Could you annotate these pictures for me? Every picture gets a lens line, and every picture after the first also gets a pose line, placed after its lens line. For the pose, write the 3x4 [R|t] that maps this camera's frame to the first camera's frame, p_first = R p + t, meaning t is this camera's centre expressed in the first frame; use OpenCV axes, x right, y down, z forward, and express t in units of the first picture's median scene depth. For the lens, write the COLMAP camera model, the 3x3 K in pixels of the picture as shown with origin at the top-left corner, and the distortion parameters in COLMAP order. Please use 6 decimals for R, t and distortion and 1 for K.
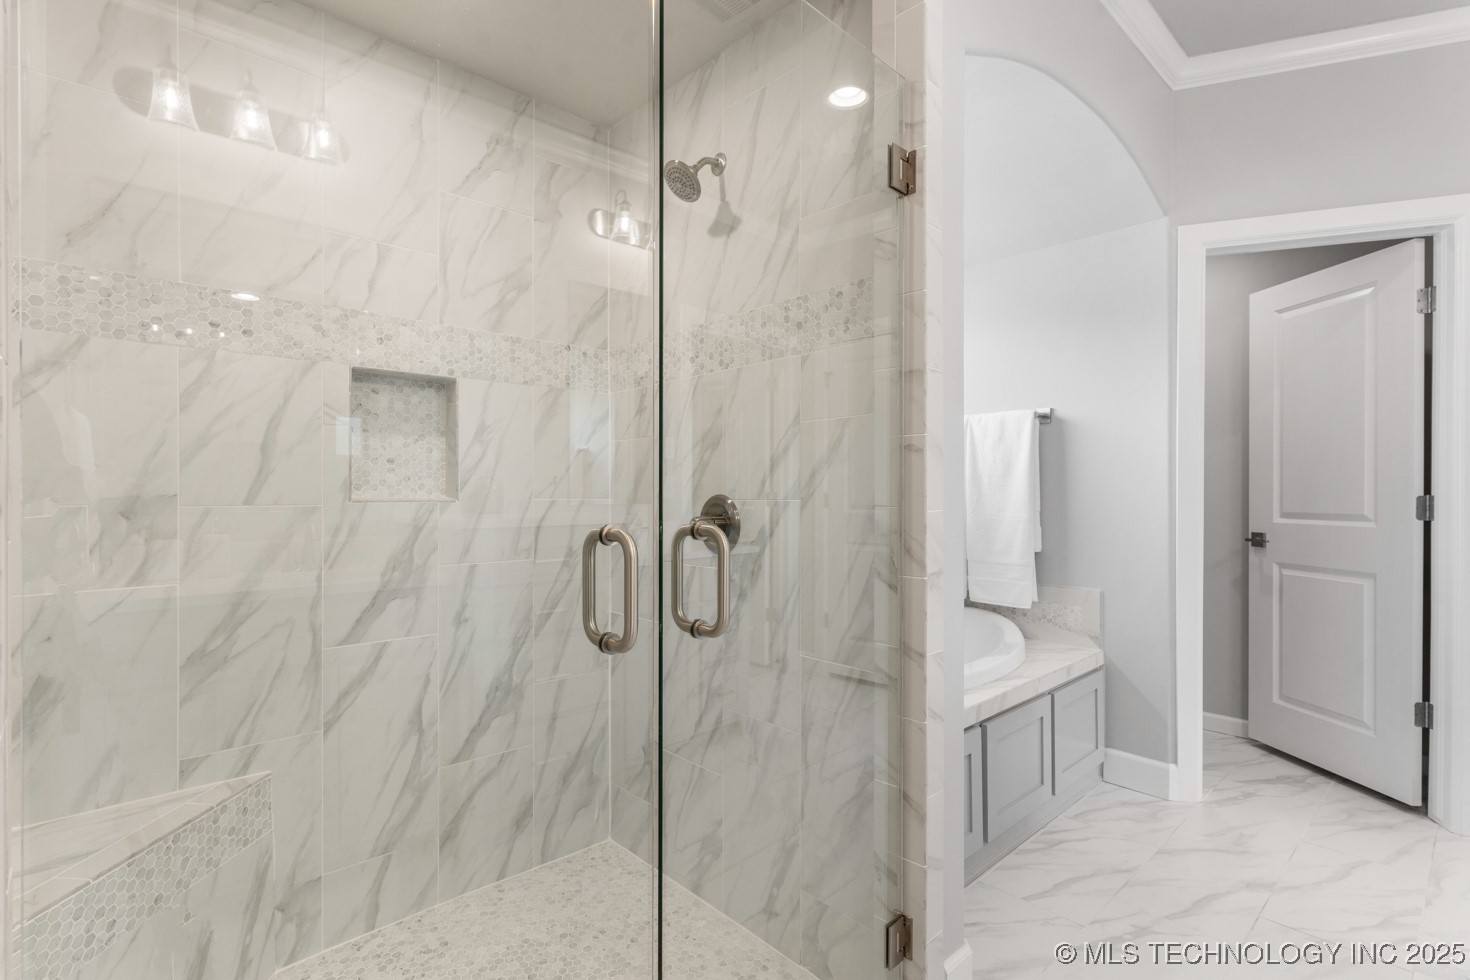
lens RADIAL K [[704.2, 0, 732.6], [0, 704.2, 494.3], [0, 0, 1]] dist [0.004913, 0.000545]
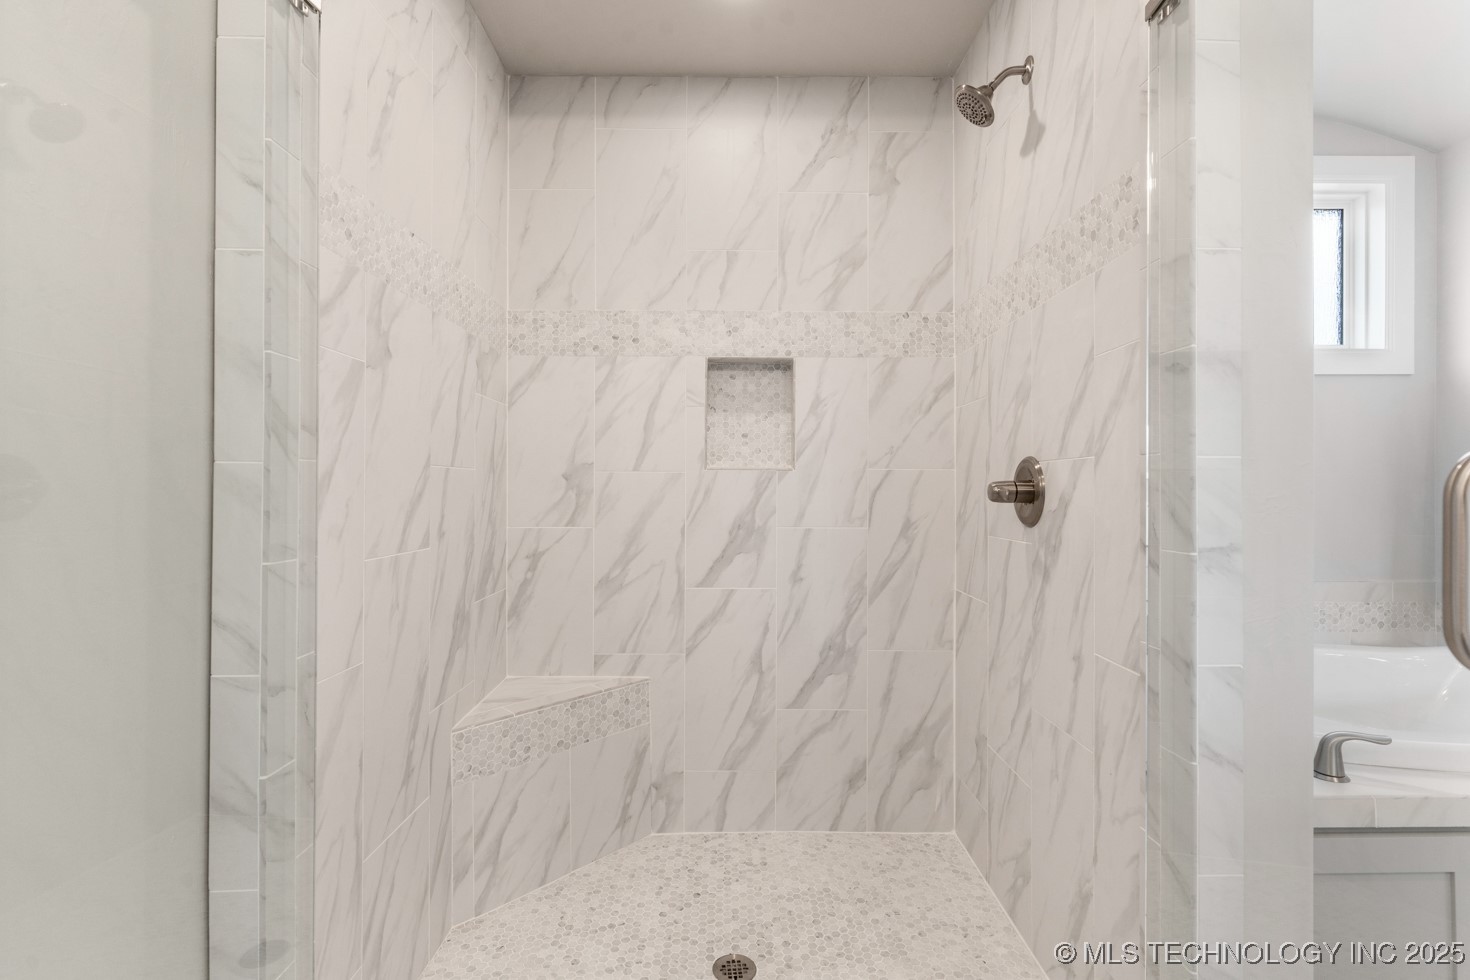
lens RADIAL K [[704.2, 0, 733.2], [0, 704.2, 483.8], [0, 0, 1]] dist [0.004913, 0.000545]
pose [[0.742072, -0.000419, -0.670320, 0.300602], [-0.004446, 0.999975, -0.005547, 0.041382], [0.670306, 0.007097, 0.742051, 0.133755]]
